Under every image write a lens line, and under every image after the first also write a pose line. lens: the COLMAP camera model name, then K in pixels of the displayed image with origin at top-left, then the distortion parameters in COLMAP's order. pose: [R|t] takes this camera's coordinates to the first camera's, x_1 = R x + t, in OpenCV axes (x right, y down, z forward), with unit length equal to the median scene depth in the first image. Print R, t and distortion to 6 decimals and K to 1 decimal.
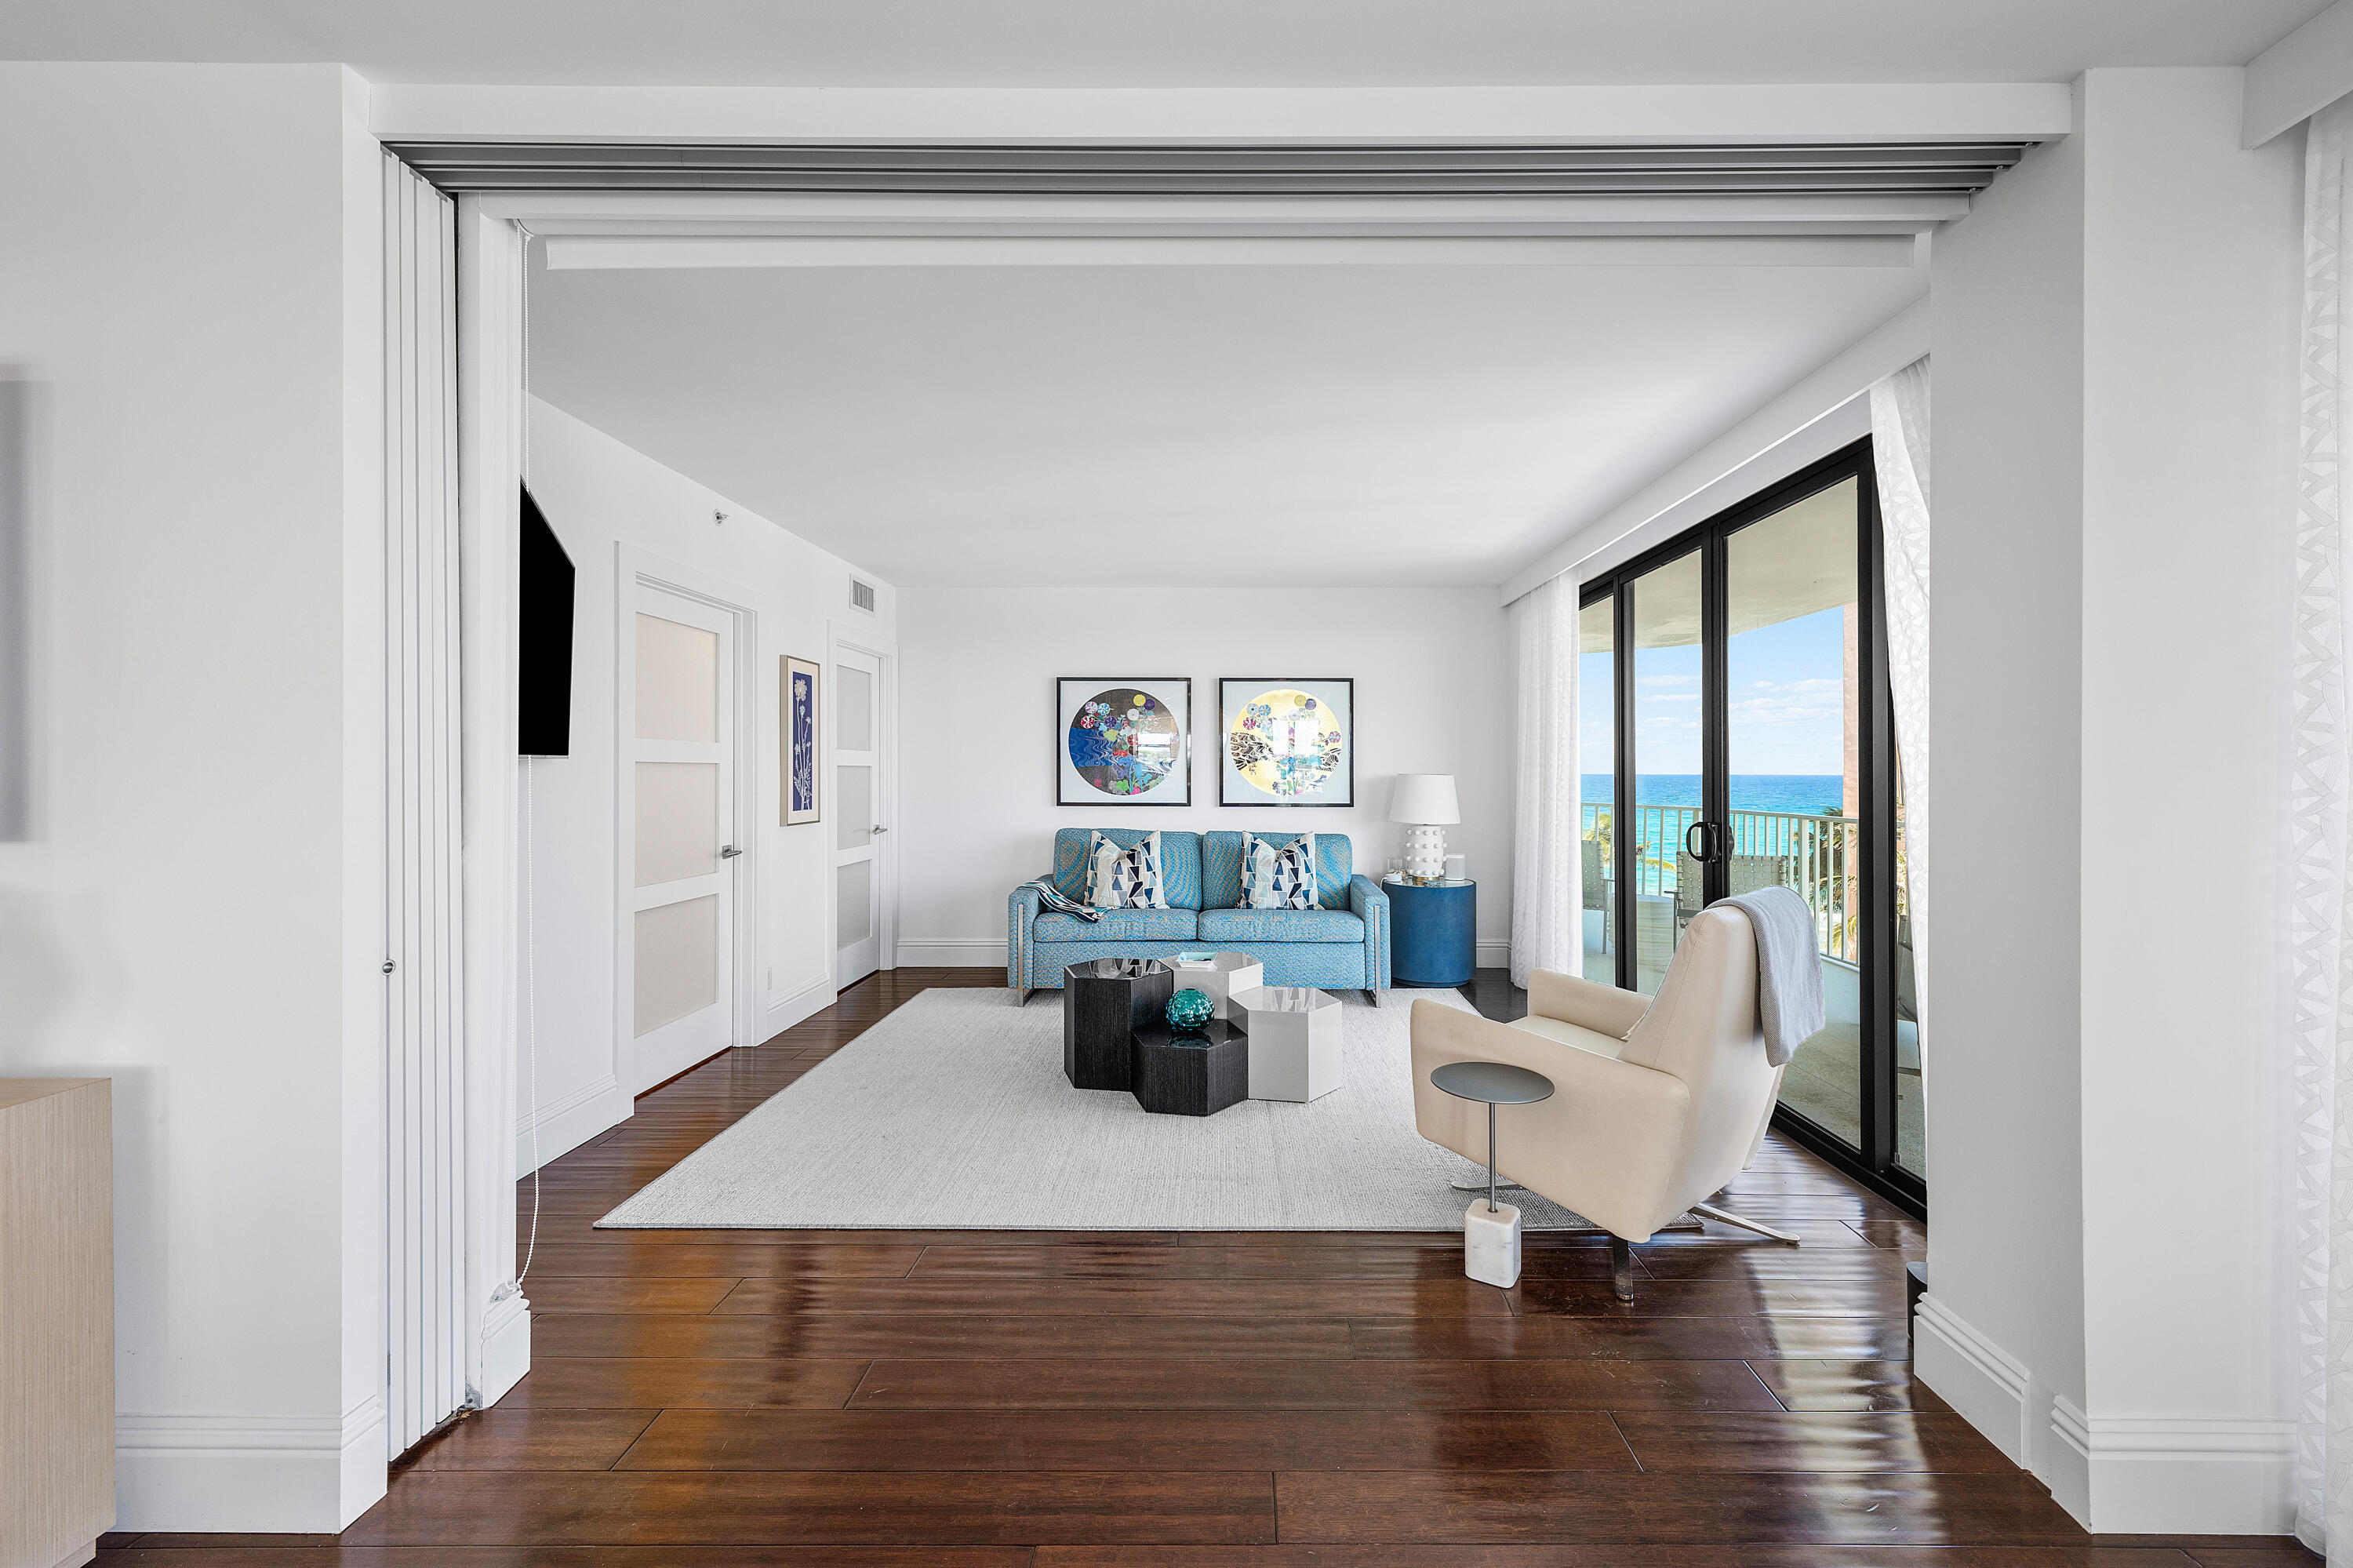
lens RADIAL K [[855.7, 0, 1183.3], [0, 855.7, 752.1], [0, 0, 1]] dist [-0.000069, -0.000001]
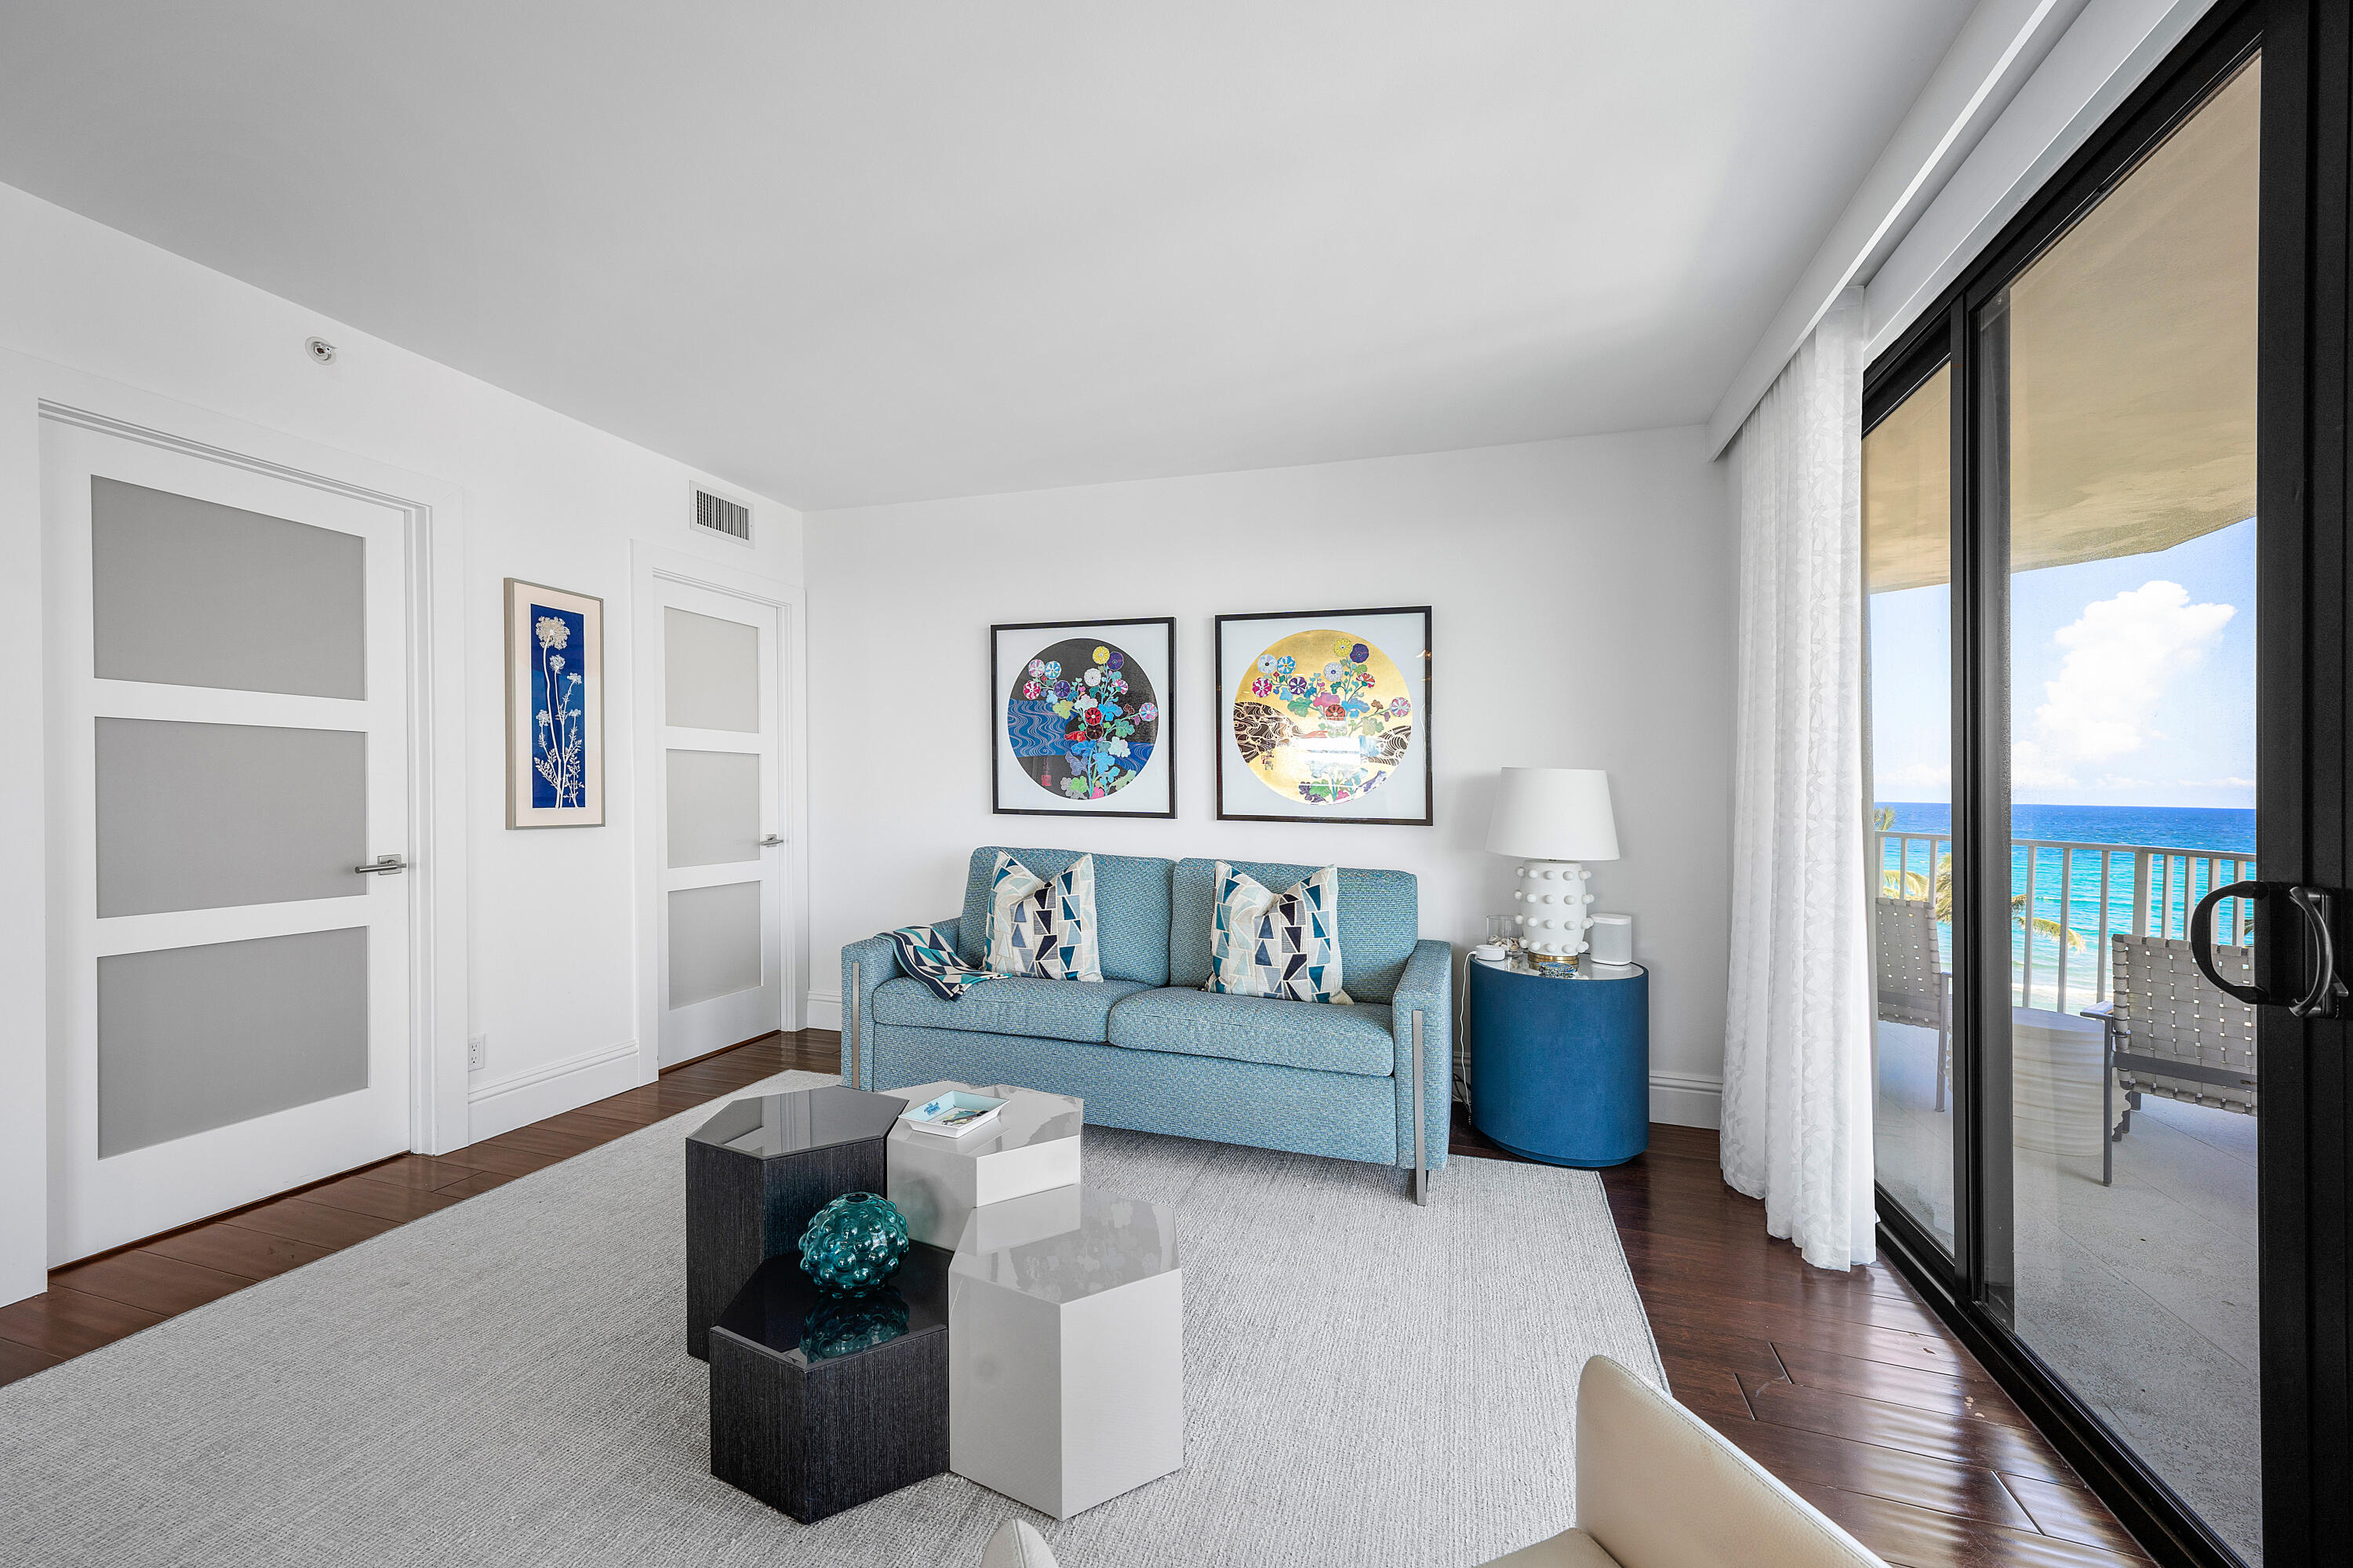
lens RADIAL K [[915.6, 0, 1168.3], [0, 915.6, 761.1], [0, 0, 1]] dist [0.005308, 0.000158]
pose [[0.967310, 0.007382, -0.253491, 0.197767], [-0.009625, 0.999925, -0.007606, 0.028462], [0.253415, 0.009797, 0.967308, 0.372447]]
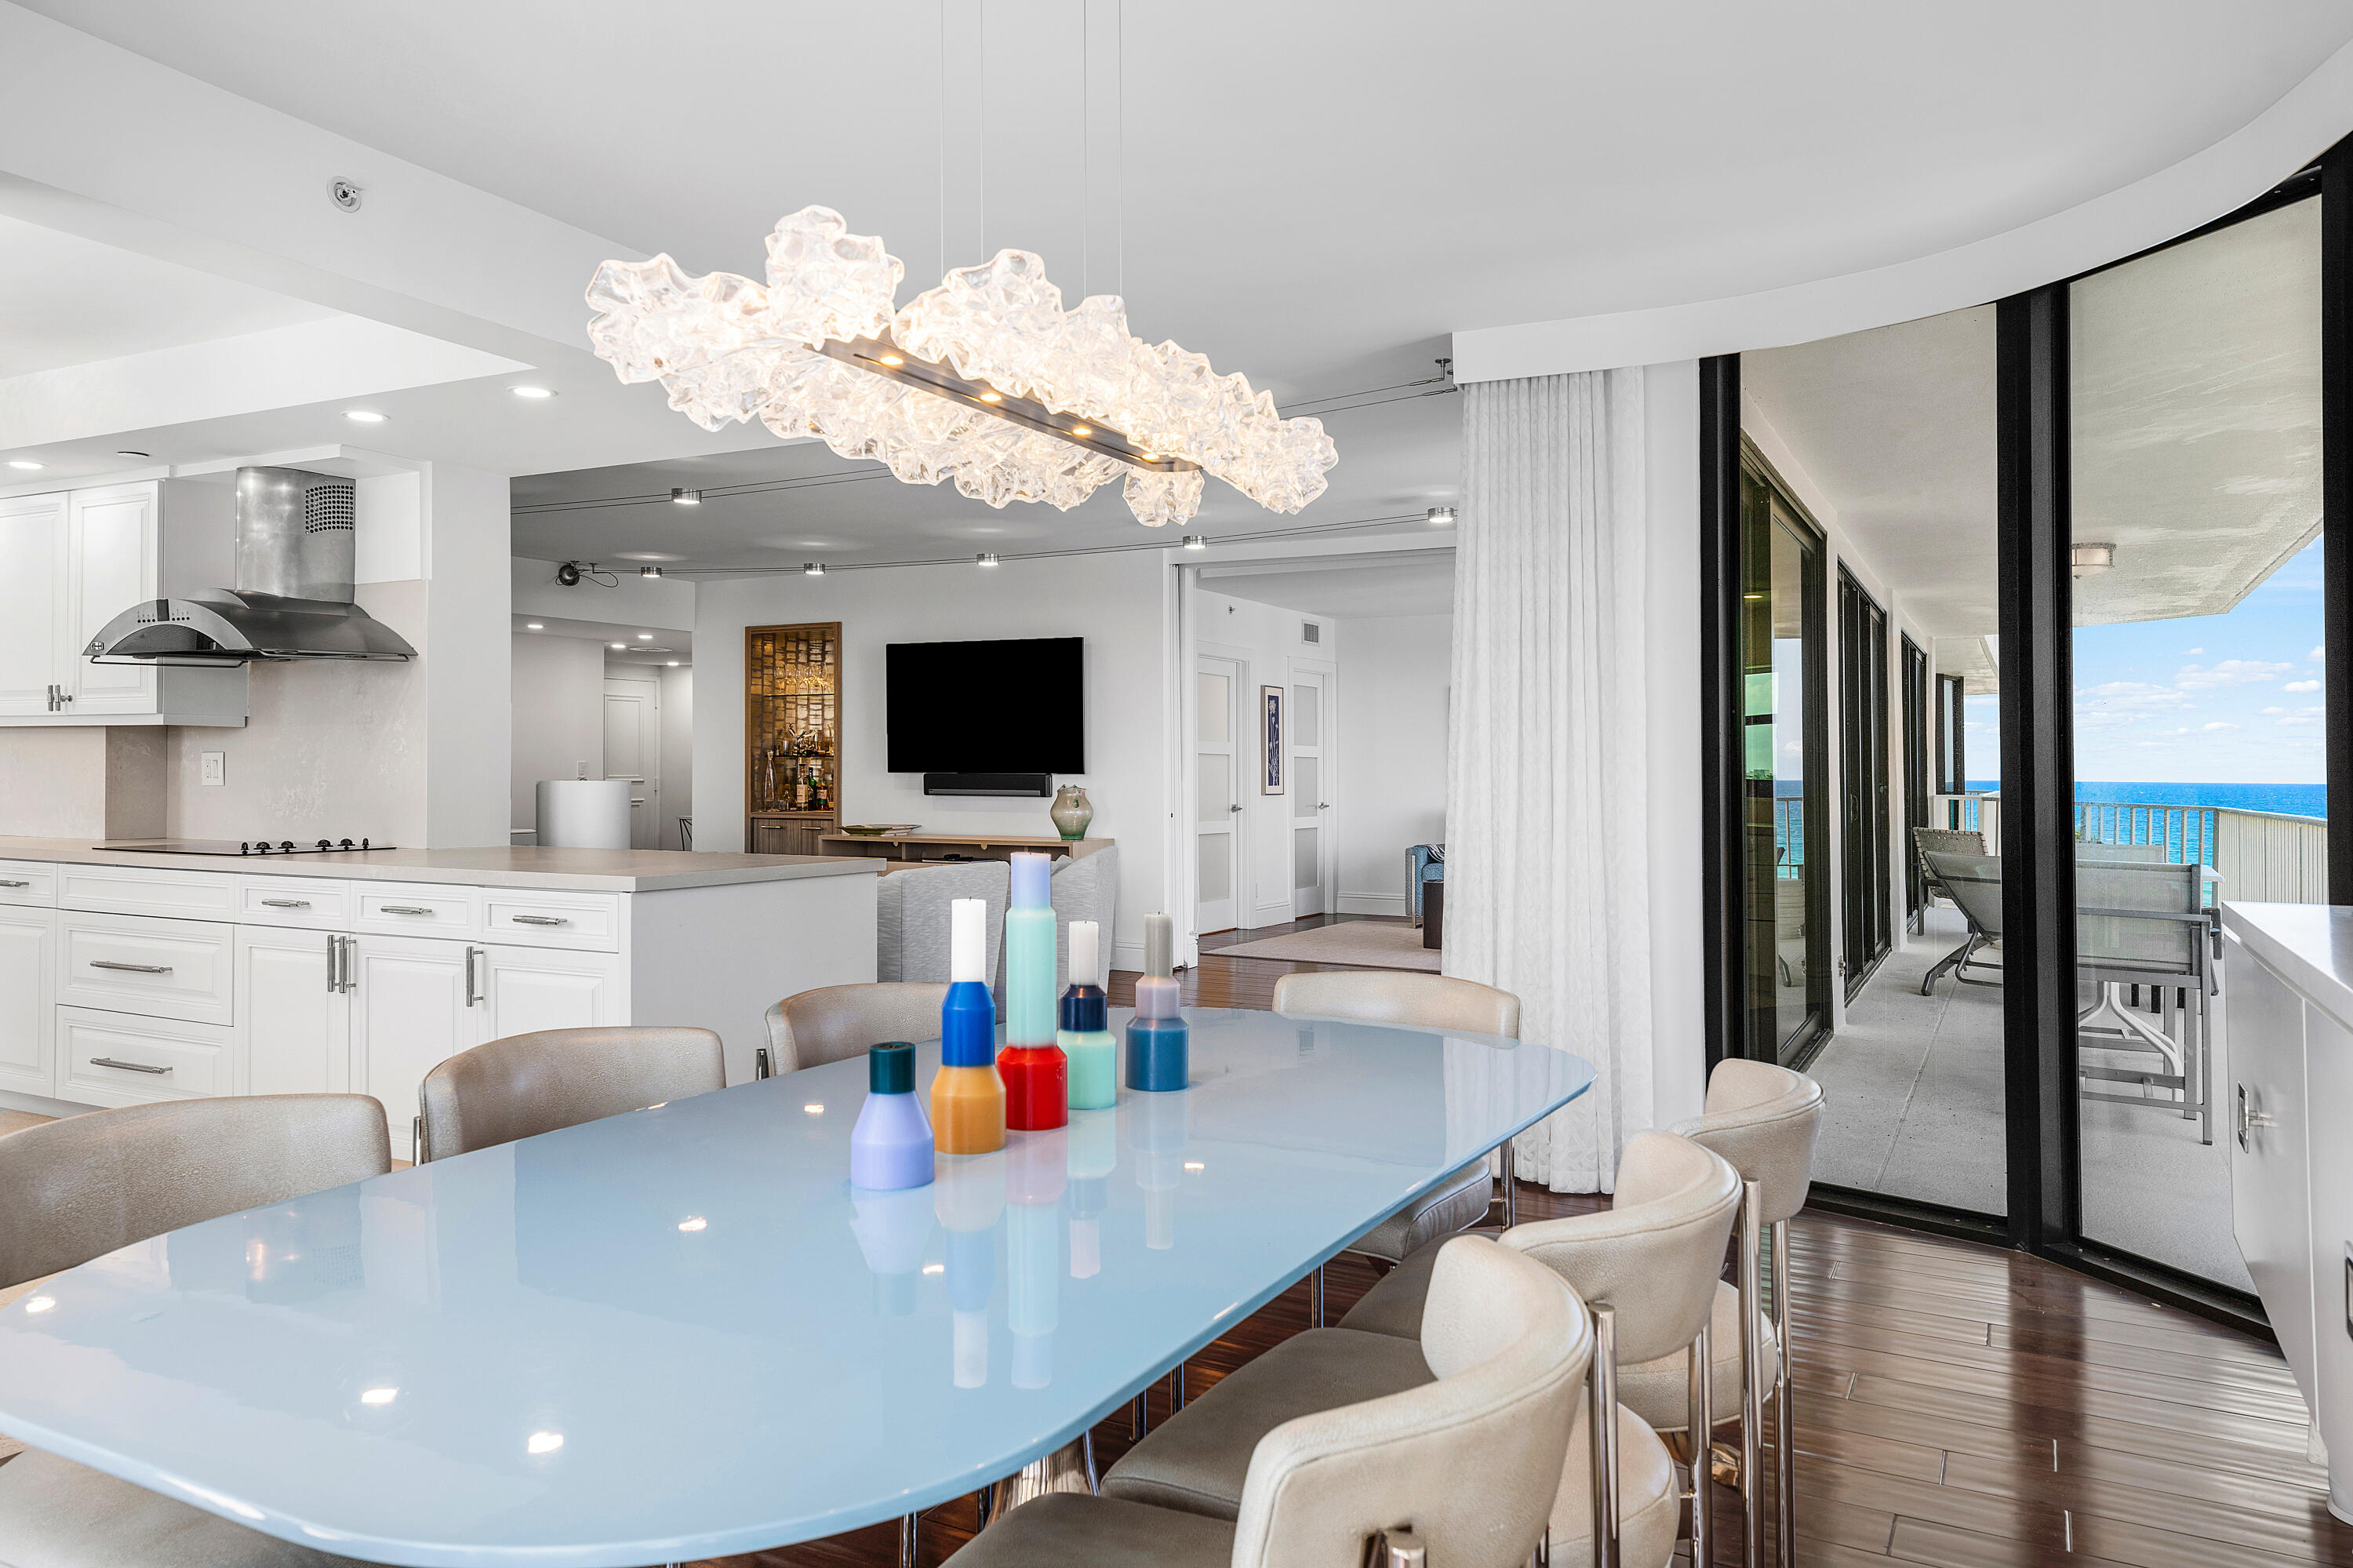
lens RADIAL K [[1549.8, 0, 1184.6], [0, 1549.8, 738.8], [0, 0, 1]] dist [0.195981, 0.000171]
pose [[0.902989, -0.002931, -0.429653, 0.540652], [0.003358, 0.999994, 0.000236, -0.014756], [0.429650, -0.001656, 0.902994, -1.411242]]
